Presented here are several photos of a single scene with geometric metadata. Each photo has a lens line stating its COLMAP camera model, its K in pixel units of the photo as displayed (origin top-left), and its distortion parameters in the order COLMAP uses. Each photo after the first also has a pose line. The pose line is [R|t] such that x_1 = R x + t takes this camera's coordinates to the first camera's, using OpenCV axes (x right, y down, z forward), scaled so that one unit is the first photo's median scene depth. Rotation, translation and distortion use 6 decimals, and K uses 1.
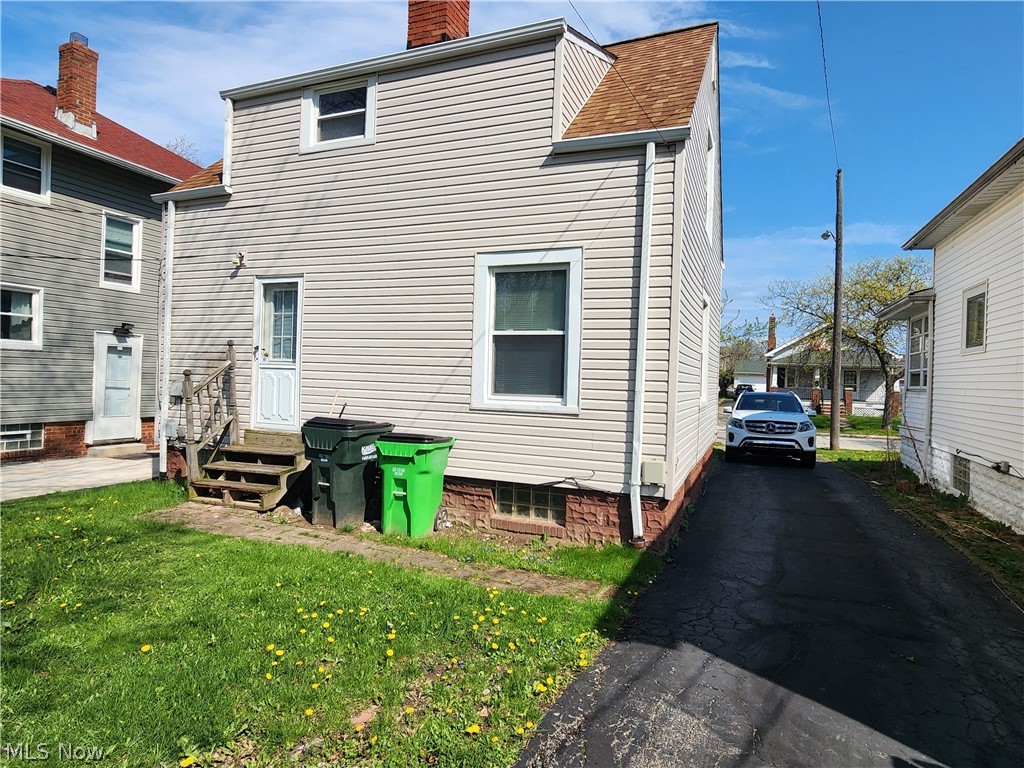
lens RADIAL K [[588.7, 0, 514.1], [0, 588.7, 373.8], [0, 0, 1]] dist [-0.003473, -0.000818]
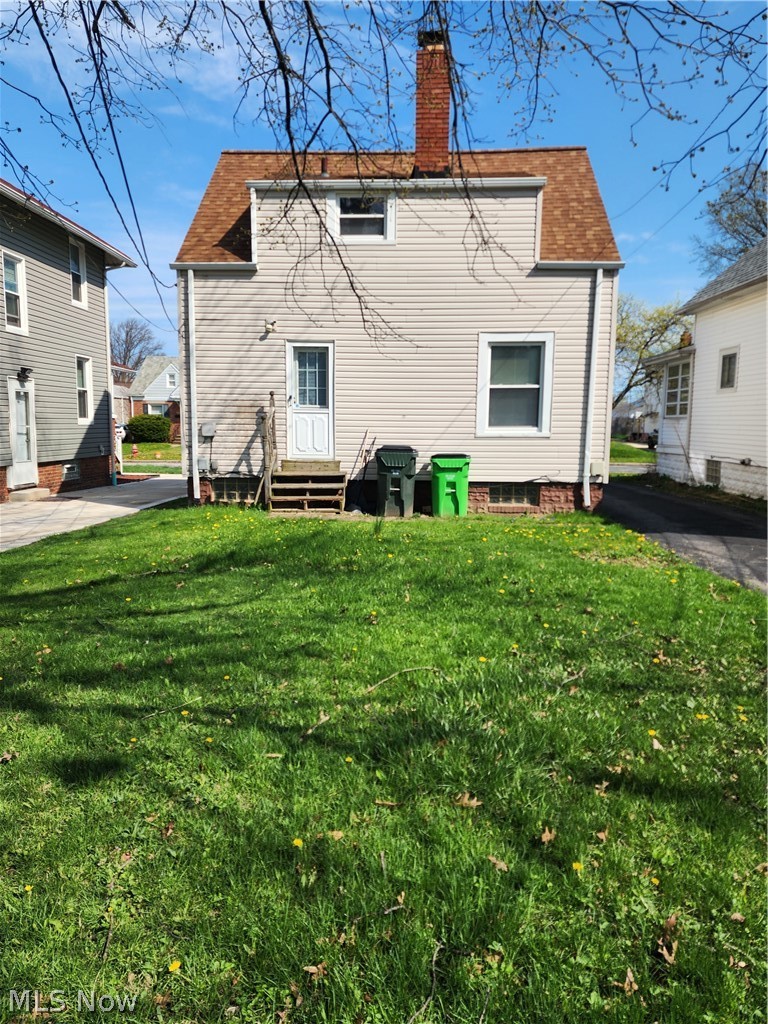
lens RADIAL K [[694.9, 0, 384.0], [0, 694.9, 512.0], [0, 0, 1]] dist [0.062664, -0.002127]
pose [[0.947512, -0.063771, 0.313296, -0.886055], [0.018109, 0.989037, 0.146551, -0.017163], [-0.319207, -0.133185, 0.938280, -0.658881]]
